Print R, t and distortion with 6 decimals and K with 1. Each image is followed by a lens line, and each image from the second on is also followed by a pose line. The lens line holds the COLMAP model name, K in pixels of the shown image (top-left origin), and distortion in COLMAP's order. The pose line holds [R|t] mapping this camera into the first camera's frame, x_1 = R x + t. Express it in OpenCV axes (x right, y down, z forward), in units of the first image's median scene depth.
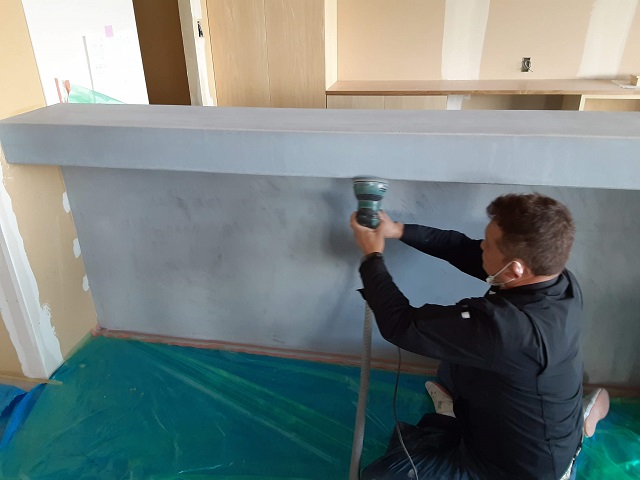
lens RADIAL K [[510.5, 0, 309.1], [0, 510.5, 241.7], [0, 0, 1]] dist [0.106654, -0.143236]
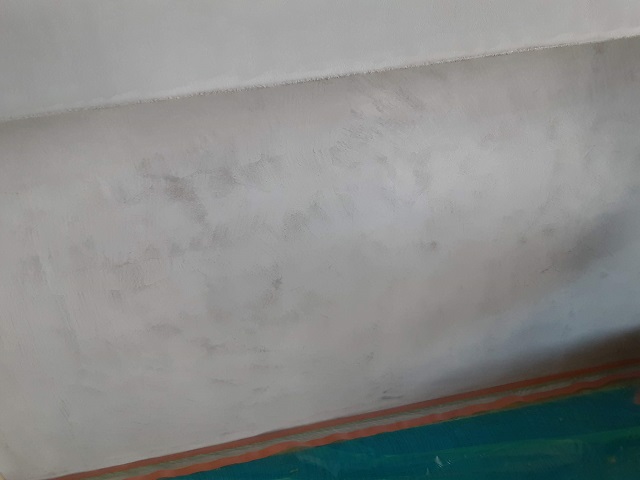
lens RADIAL K [[510.5, 0, 309.1], [0, 510.5, 241.7], [0, 0, 1]] dist [0.106654, -0.143236]
pose [[0.925234, -0.253794, 0.282011, -0.271959], [0.217813, 0.963942, 0.152884, -0.071960], [-0.310643, -0.080028, 0.947152, 0.568134]]
